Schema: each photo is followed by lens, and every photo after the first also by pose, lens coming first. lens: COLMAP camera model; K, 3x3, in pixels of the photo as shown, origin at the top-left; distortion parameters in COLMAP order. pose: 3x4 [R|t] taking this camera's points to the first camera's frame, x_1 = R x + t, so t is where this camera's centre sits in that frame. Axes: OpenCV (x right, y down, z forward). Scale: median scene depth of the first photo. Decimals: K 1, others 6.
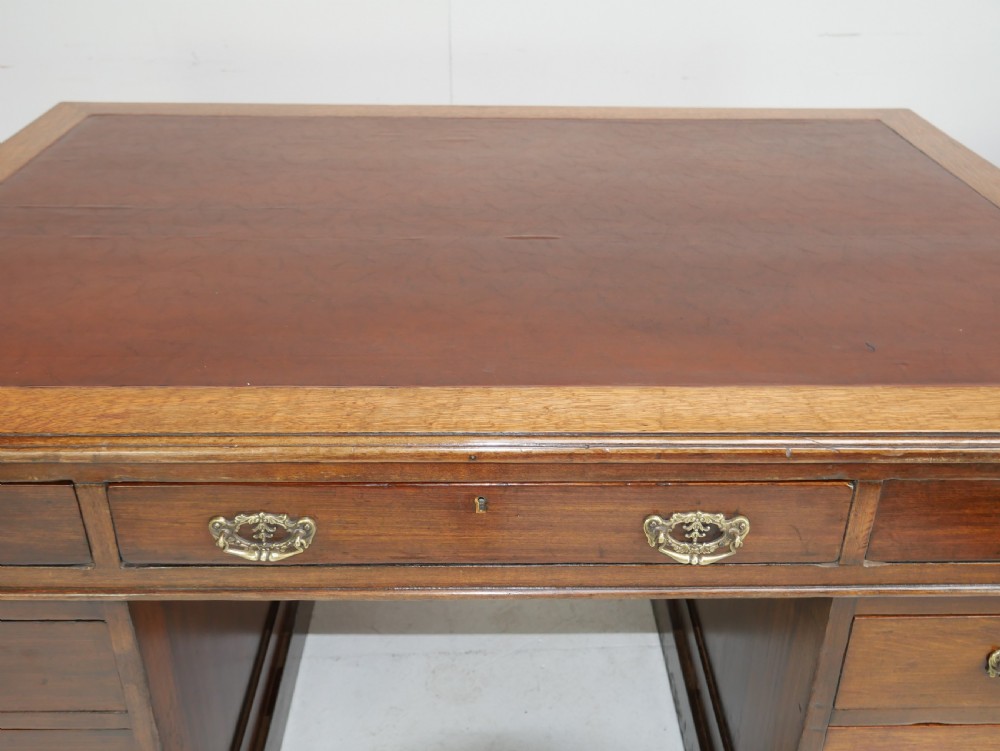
lens RADIAL K [[996.8, 0, 500.0], [0, 996.8, 375.5], [0, 0, 1]] dist [0.001091, -0.006285]
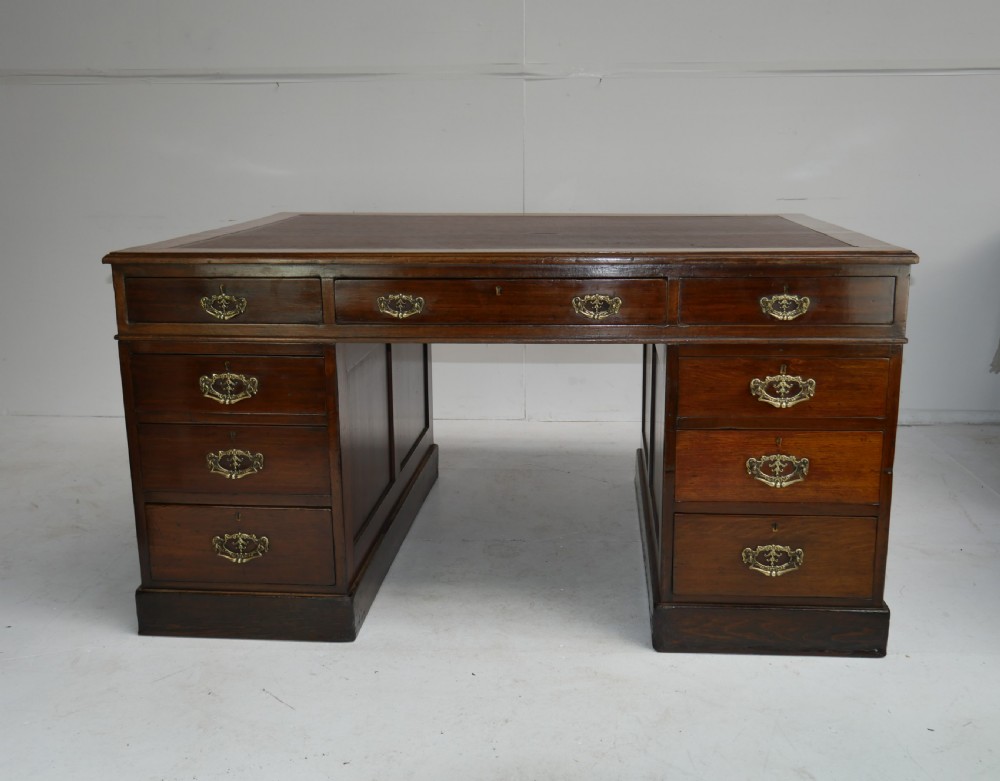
lens RADIAL K [[1038.3, 0, 519.0], [0, 1038.3, 388.1], [0, 0, 1]] dist [0.004533, -0.000232]
pose [[0.995873, 0.008203, -0.090384, 0.233120], [-0.032151, 0.963208, -0.266829, 0.937672], [0.084870, 0.268633, 0.959496, -1.135278]]
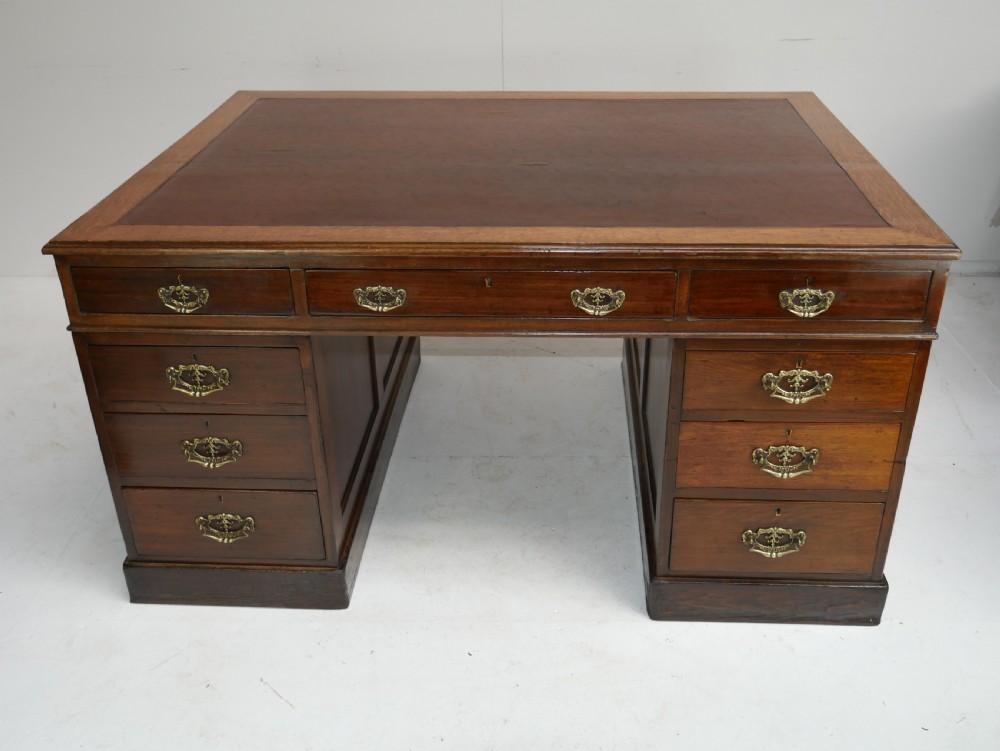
lens RADIAL K [[996.8, 0, 500.0], [0, 996.8, 375.5], [0, 0, 1]] dist [0.001091, -0.006285]
pose [[0.996960, 0.014298, -0.076586, 0.156630], [-0.014481, 0.999893, -0.001834, 0.313336], [0.076552, 0.002937, 0.997061, -0.967201]]
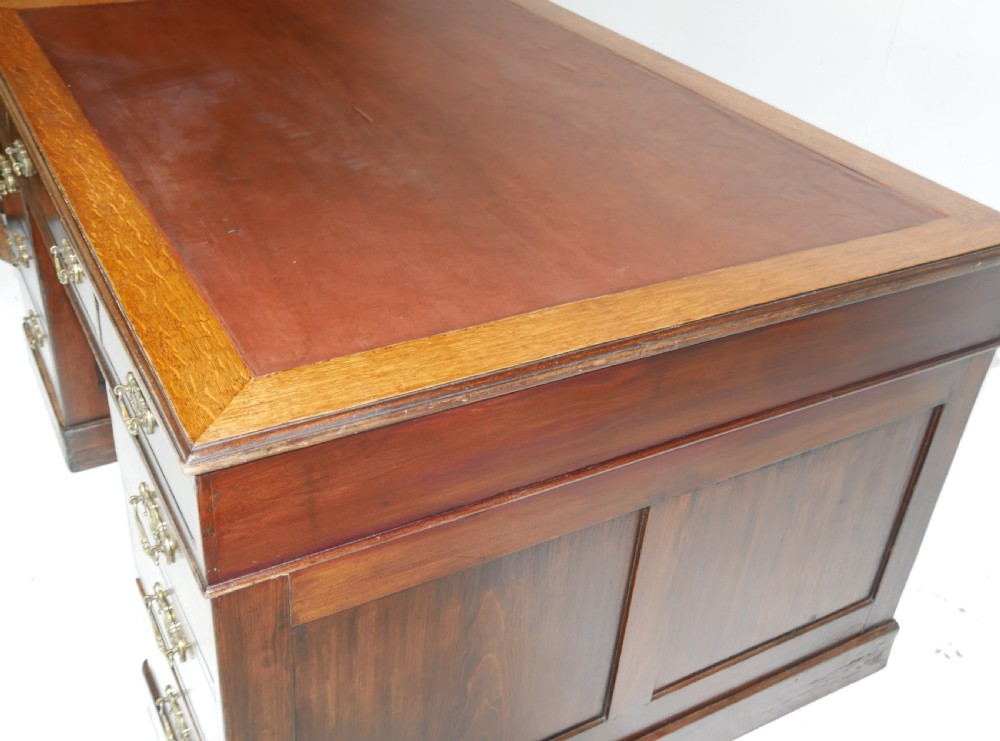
lens RADIAL K [[1059.0, 0, 500.0], [0, 1059.0, 370.5], [0, 0, 1]] dist [-0.004126, -0.006368]
pose [[0.477115, 0.493805, -0.726992, 1.750016], [-0.468741, 0.842717, 0.264783, -0.427245], [0.743400, 0.214439, 0.633540, 0.515701]]
